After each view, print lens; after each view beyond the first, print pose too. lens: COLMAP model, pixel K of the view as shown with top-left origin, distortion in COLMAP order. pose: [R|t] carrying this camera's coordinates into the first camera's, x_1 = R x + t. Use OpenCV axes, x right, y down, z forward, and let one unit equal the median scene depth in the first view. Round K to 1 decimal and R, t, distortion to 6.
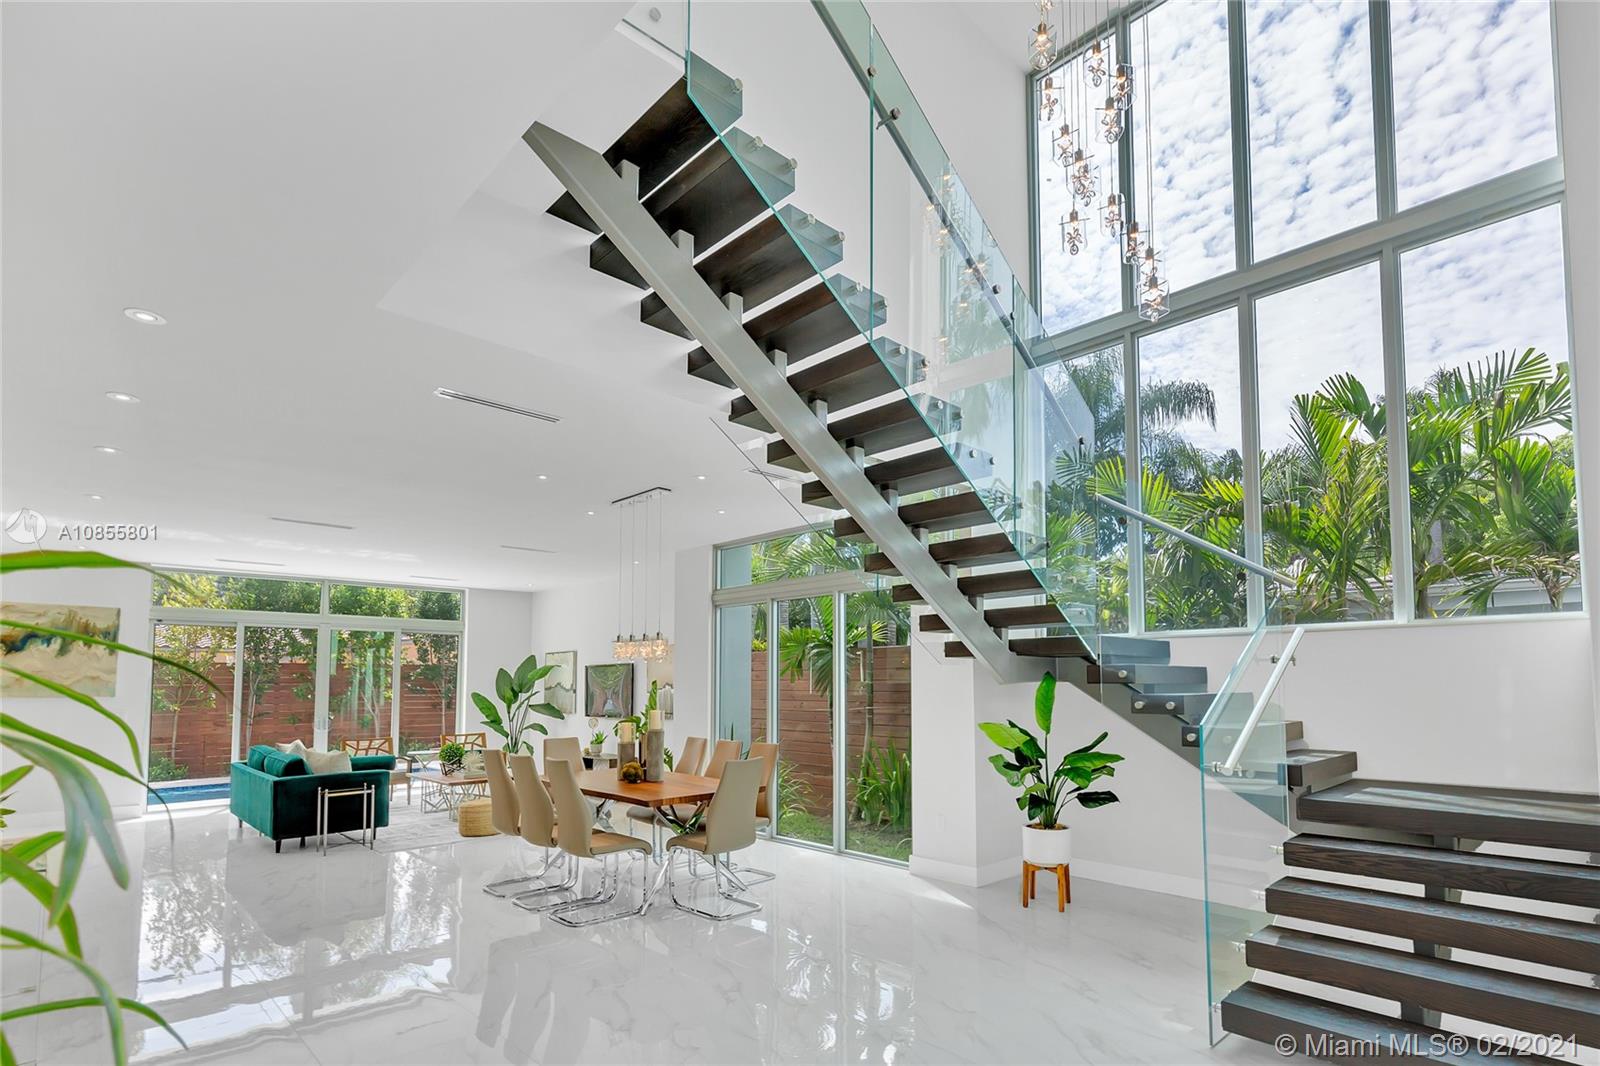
lens RADIAL K [[775.3, 0, 825.8], [0, 775.3, 640.9], [0, 0, 1]] dist [0.002221, 0.000070]
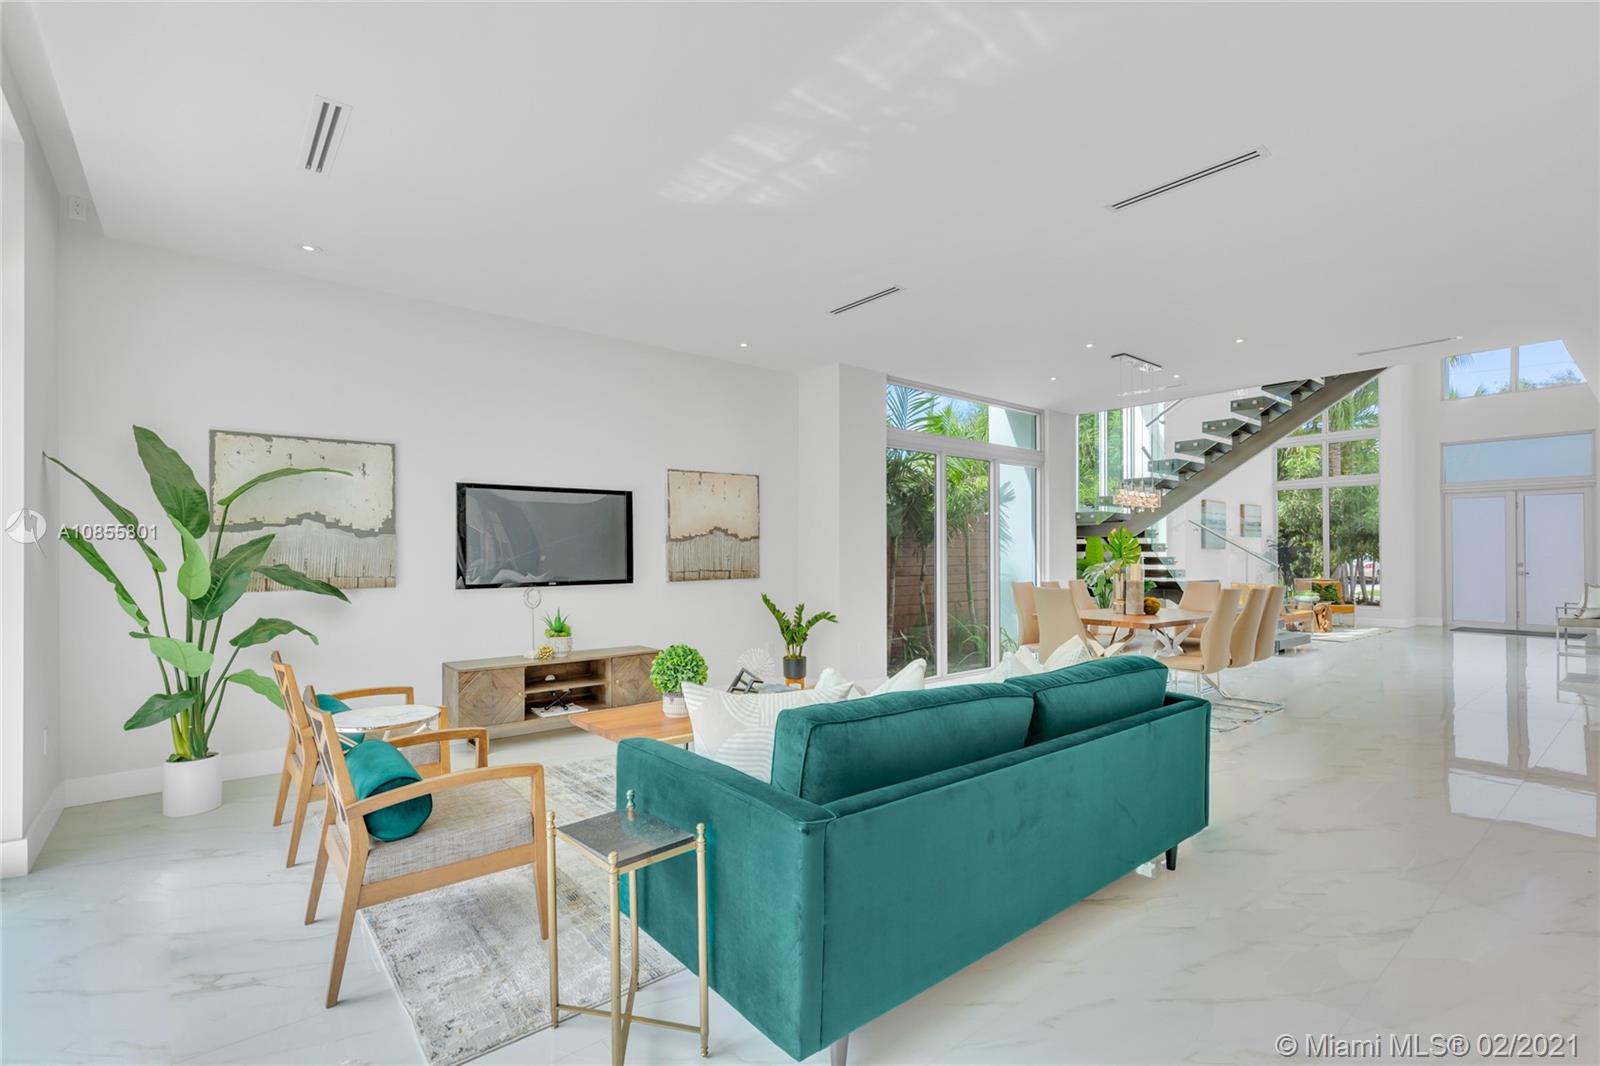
lens RADIAL K [[723.5, 0, 789.9], [0, 723.5, 555.2], [0, 0, 1]] dist [0.002844, 0.000109]
pose [[0.103864, 0.004630, 0.994581, -0.898651], [-0.053216, 0.998583, 0.000908, 0.081104], [-0.993167, -0.053022, 0.103963, 0.934368]]
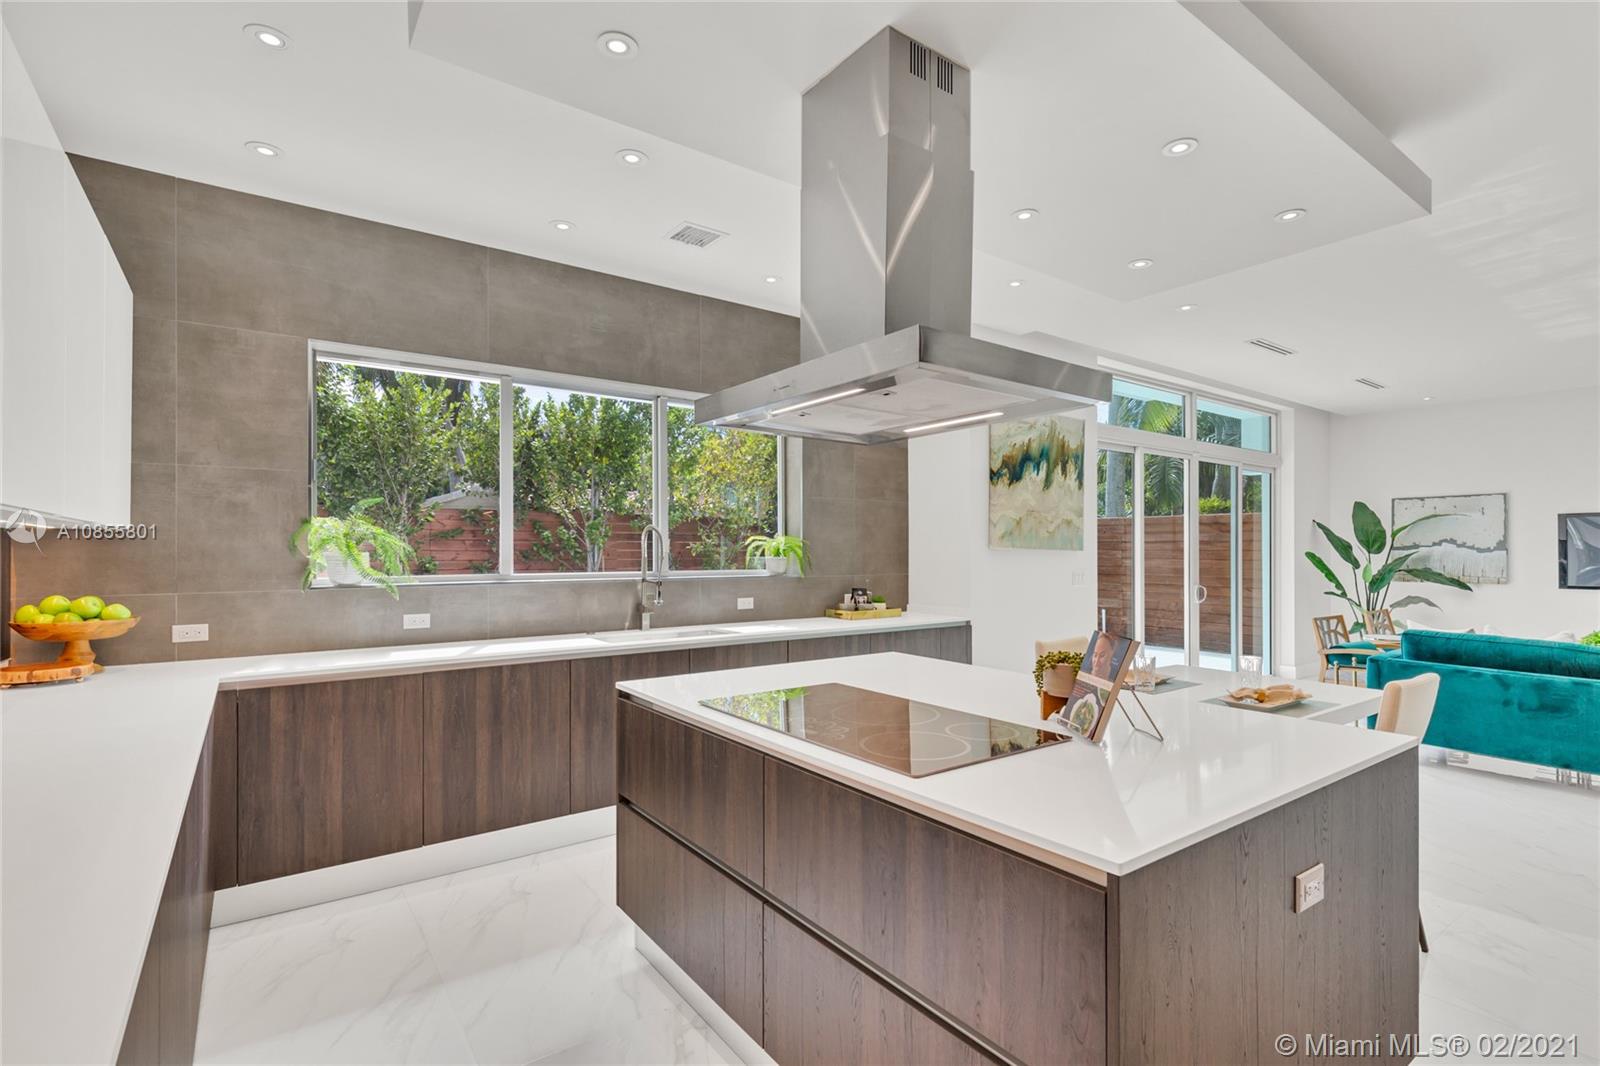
lens RADIAL K [[724.0, 0, 805.6], [0, 724.0, 544.1], [0, 0, 1]] dist [0.004253, -0.000265]
pose [[0.984217, 0.007480, -0.176809, -1.041523], [0.000774, 0.998915, 0.046571, 0.036414], [0.176966, -0.045973, 0.983143, 0.334068]]
